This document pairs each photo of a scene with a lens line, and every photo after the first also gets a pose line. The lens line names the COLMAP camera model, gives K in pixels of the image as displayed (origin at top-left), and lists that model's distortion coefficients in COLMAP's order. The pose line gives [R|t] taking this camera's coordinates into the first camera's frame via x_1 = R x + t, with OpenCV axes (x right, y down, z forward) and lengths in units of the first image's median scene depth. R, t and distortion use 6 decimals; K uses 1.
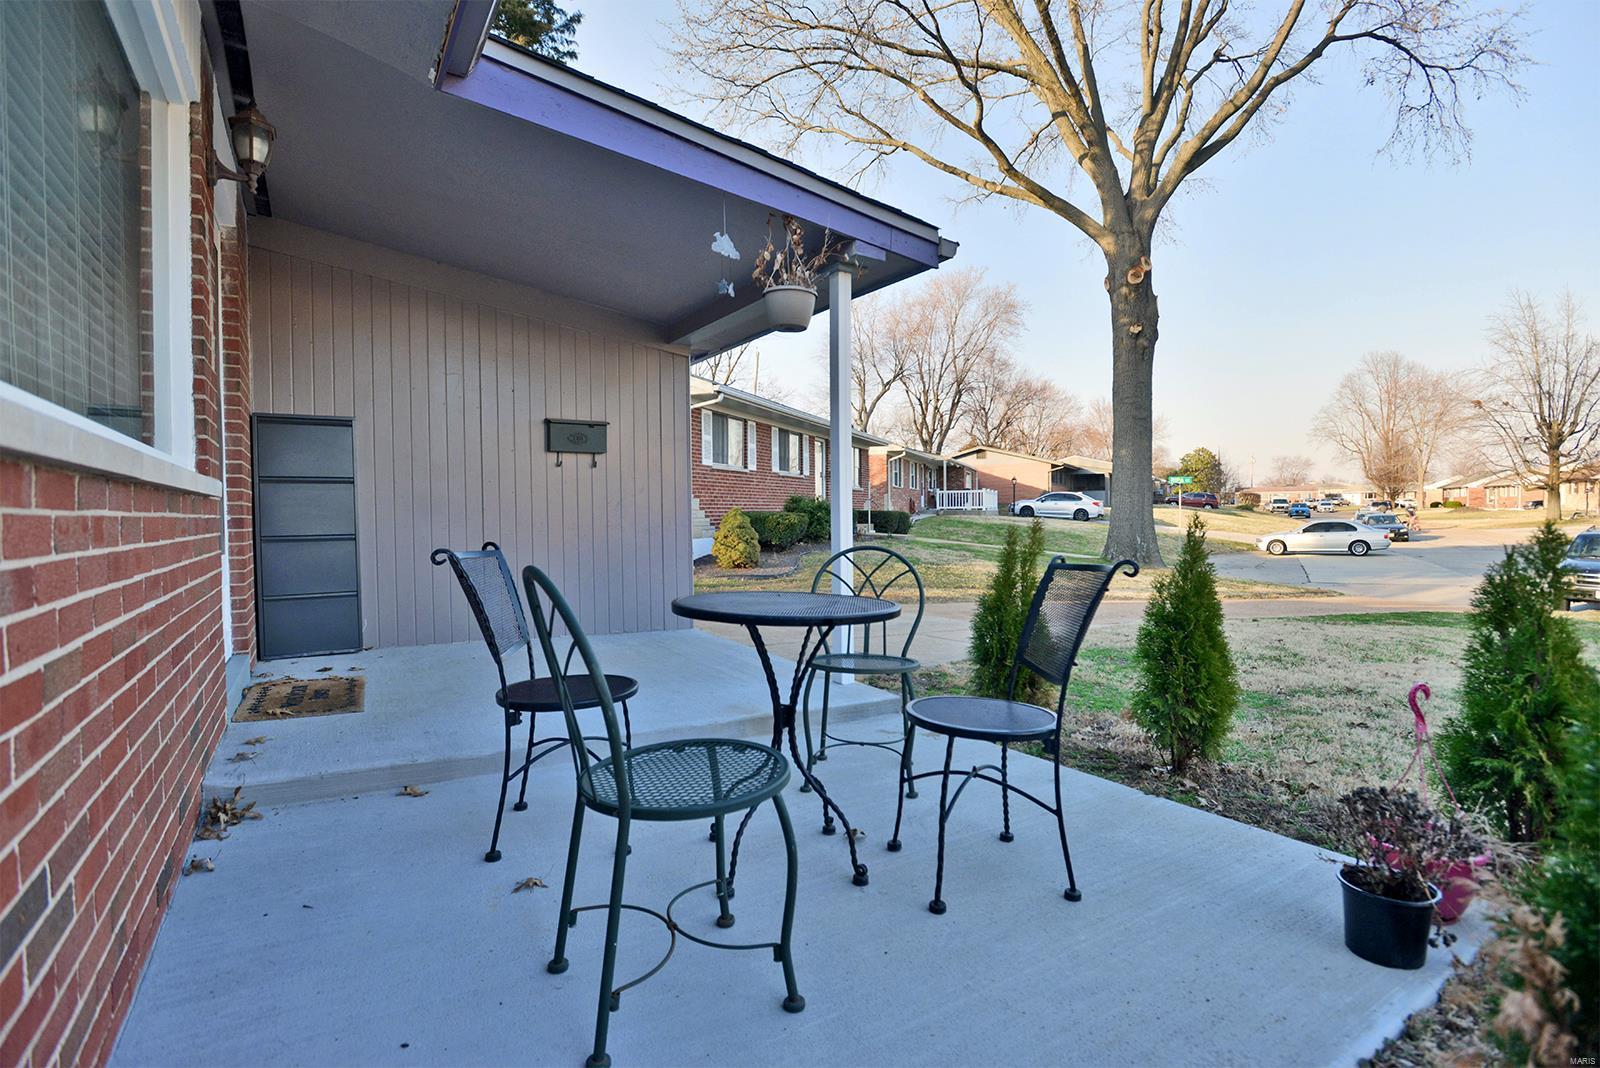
lens RADIAL K [[780.9, 0, 808.2], [0, 780.9, 534.9], [0, 0, 1]] dist [-0.013064, -0.000366]
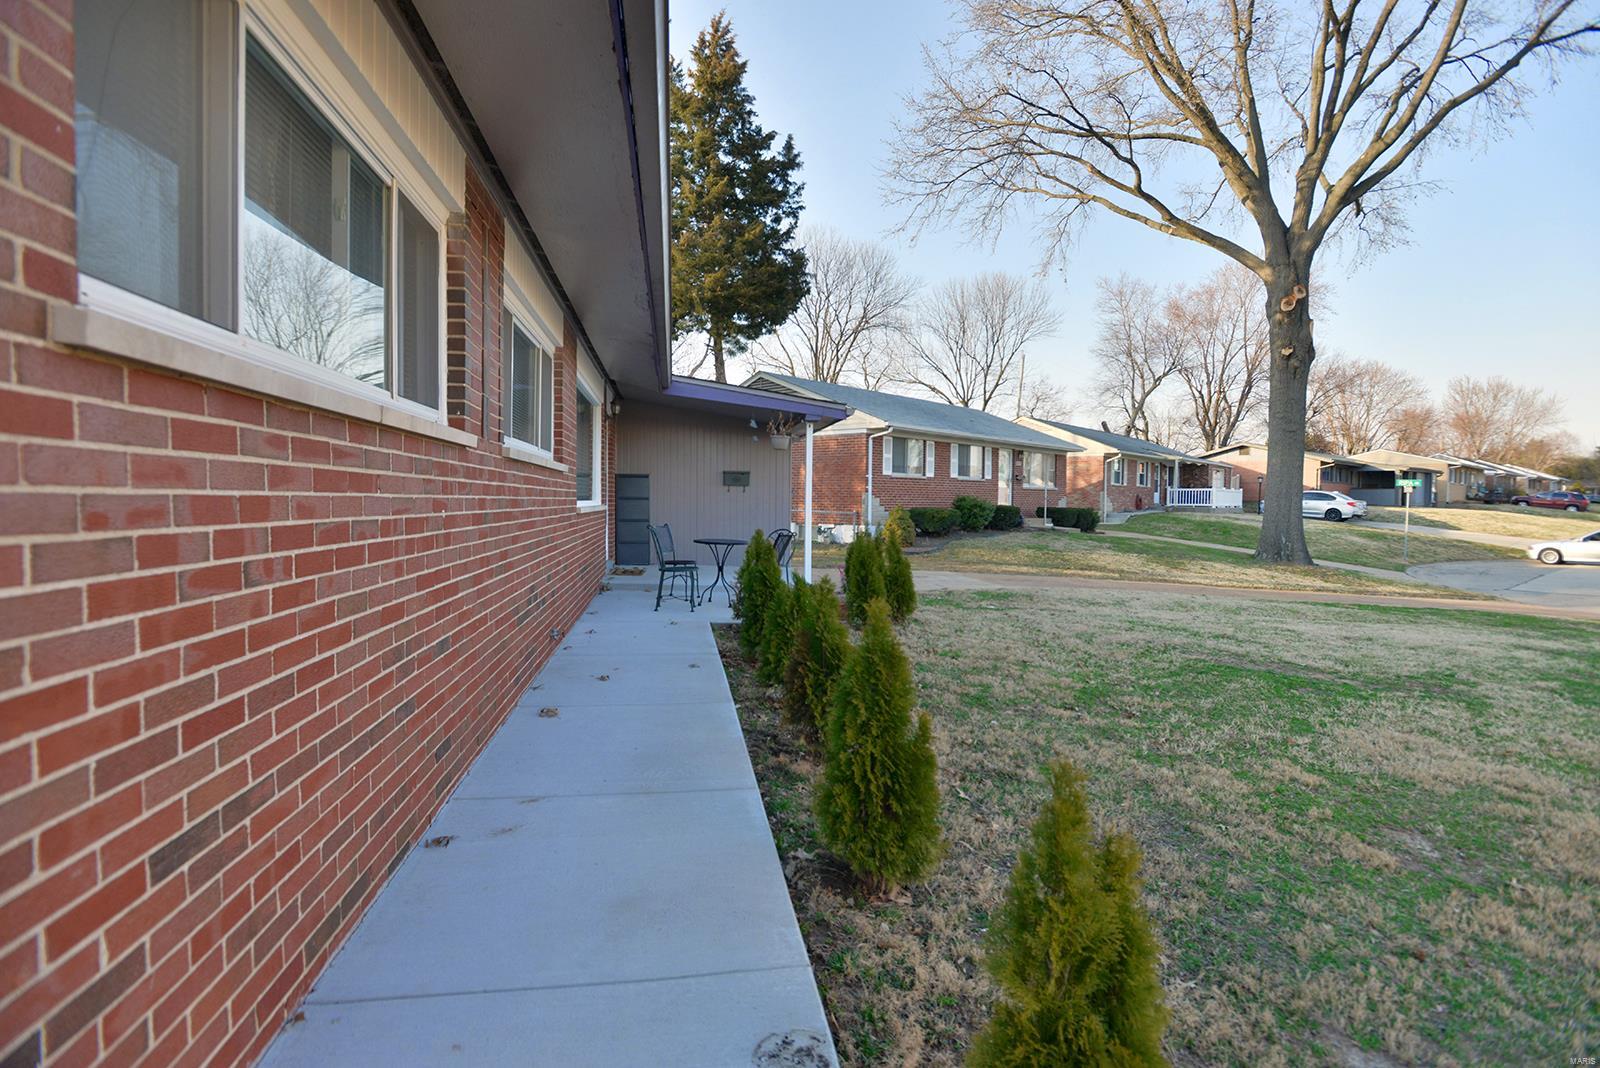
lens RADIAL K [[780.9, 0, 808.2], [0, 780.9, 534.9], [0, 0, 1]] dist [-0.013064, -0.000366]
pose [[0.923818, 0.036921, -0.381047, 0.218816], [-0.030436, 0.999271, 0.023035, -0.005679], [0.381620, -0.009682, 0.924269, -0.291969]]
